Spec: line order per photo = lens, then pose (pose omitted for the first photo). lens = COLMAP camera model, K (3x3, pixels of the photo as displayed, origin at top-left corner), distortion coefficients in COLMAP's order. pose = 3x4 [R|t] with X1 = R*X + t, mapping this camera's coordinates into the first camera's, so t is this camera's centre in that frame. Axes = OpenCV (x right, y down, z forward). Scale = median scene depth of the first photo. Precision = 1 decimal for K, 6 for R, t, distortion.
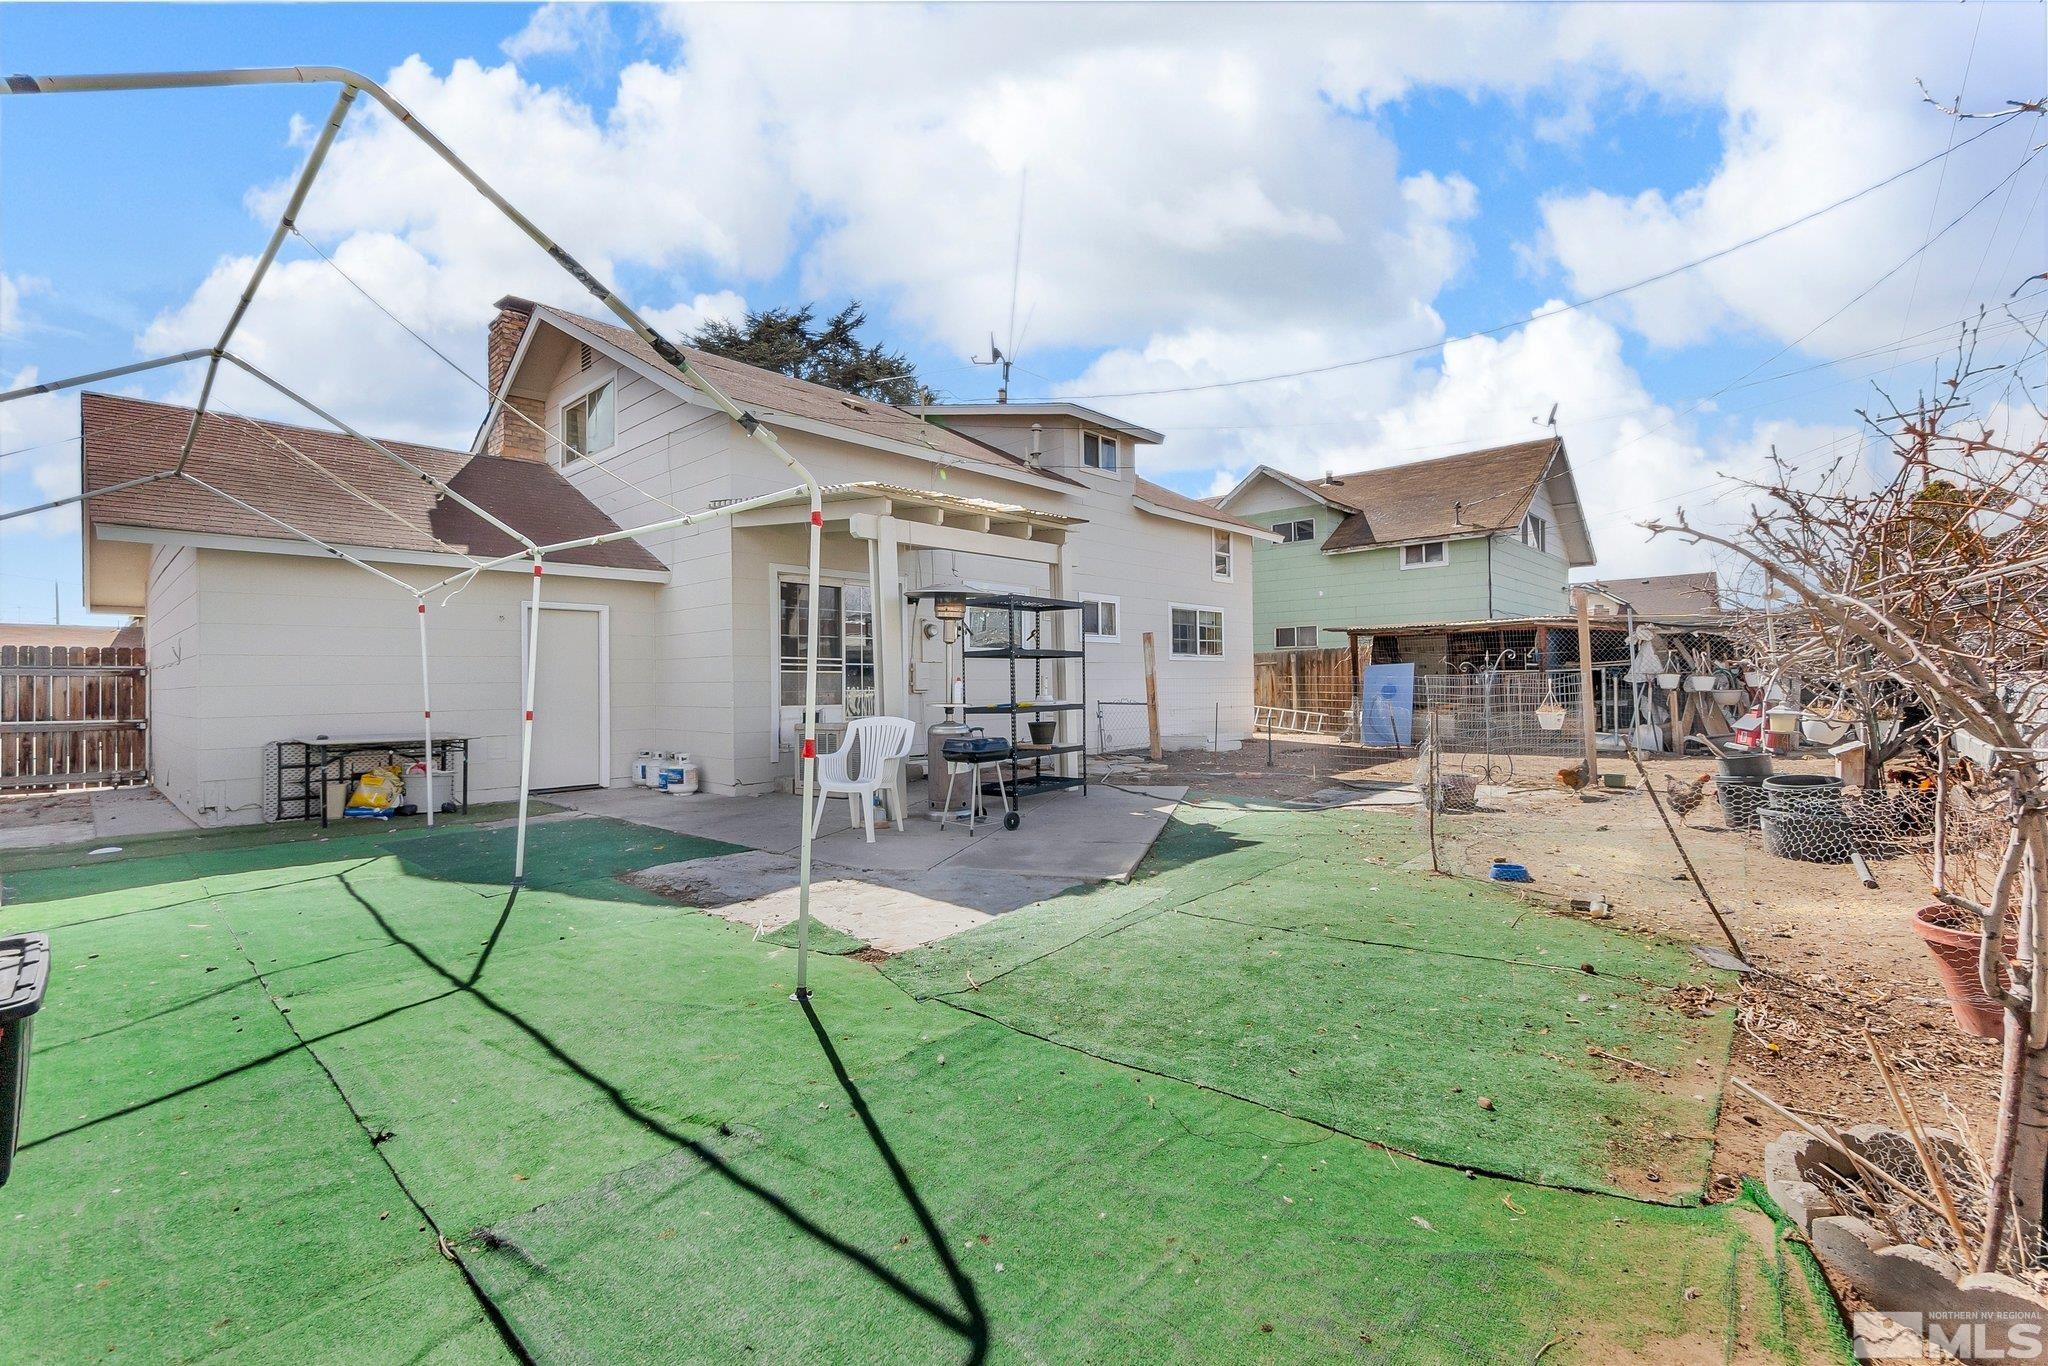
lens RADIAL K [[890.4, 0, 1024.4], [0, 890.4, 670.5], [0, 0, 1]] dist [-0.001129, 0.001293]
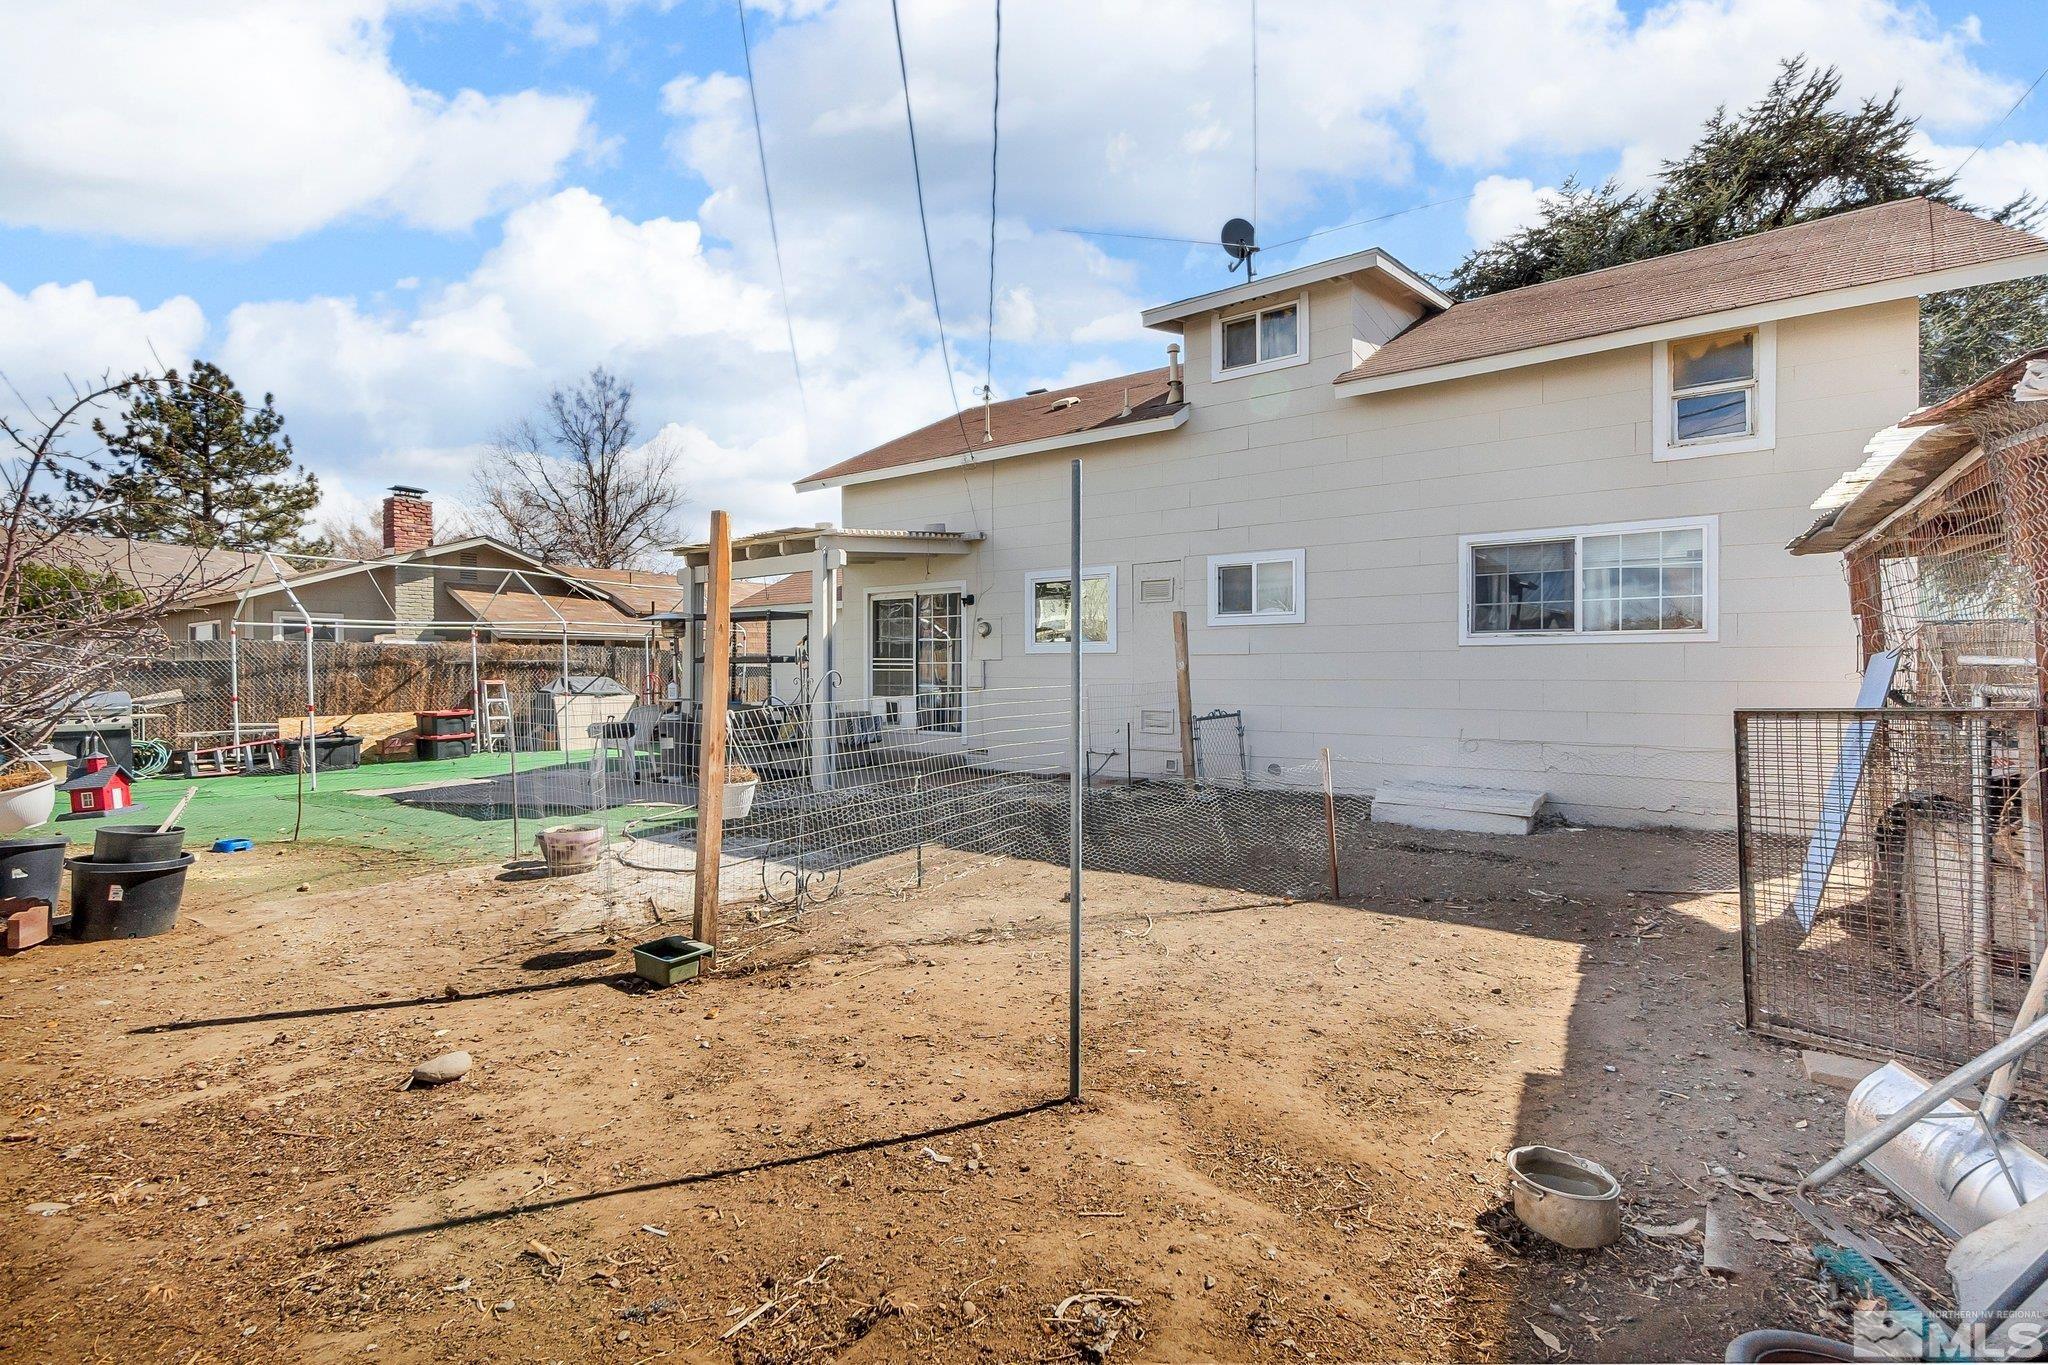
lens RADIAL K [[890.4, 0, 1024.4], [0, 890.4, 670.0], [0, 0, 1]] dist [-0.001129, 0.001293]
pose [[0.118692, 0.016362, -0.992796, 0.924566], [0.017264, 0.999679, 0.018539, -0.015909], [0.992781, -0.019340, 0.118371, 0.941731]]
